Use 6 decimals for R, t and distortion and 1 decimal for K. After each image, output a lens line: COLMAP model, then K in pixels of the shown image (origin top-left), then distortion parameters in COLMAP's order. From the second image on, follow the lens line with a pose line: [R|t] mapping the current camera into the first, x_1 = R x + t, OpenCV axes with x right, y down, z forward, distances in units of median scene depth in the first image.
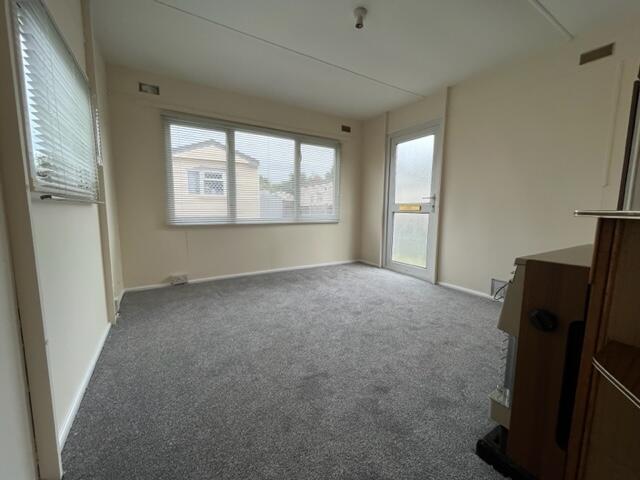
lens RADIAL K [[259.0, 0, 319.6], [0, 259.0, 239.1], [0, 0, 1]] dist [-0.009259, 0.000145]
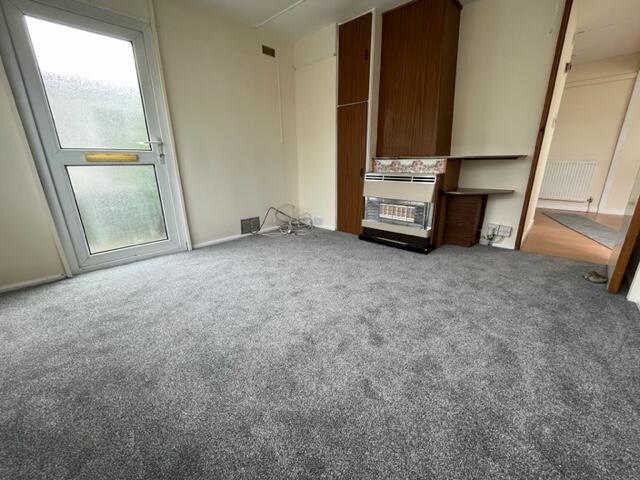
lens RADIAL K [[259.0, 0, 317.4], [0, 259.0, 239.9], [0, 0, 1]] dist [-0.009259, 0.000145]
pose [[-0.269362, -0.286314, 0.919494, -0.417924], [0.117883, 0.937801, 0.326548, -0.082972], [-0.955797, 0.196352, -0.218856, 0.750976]]
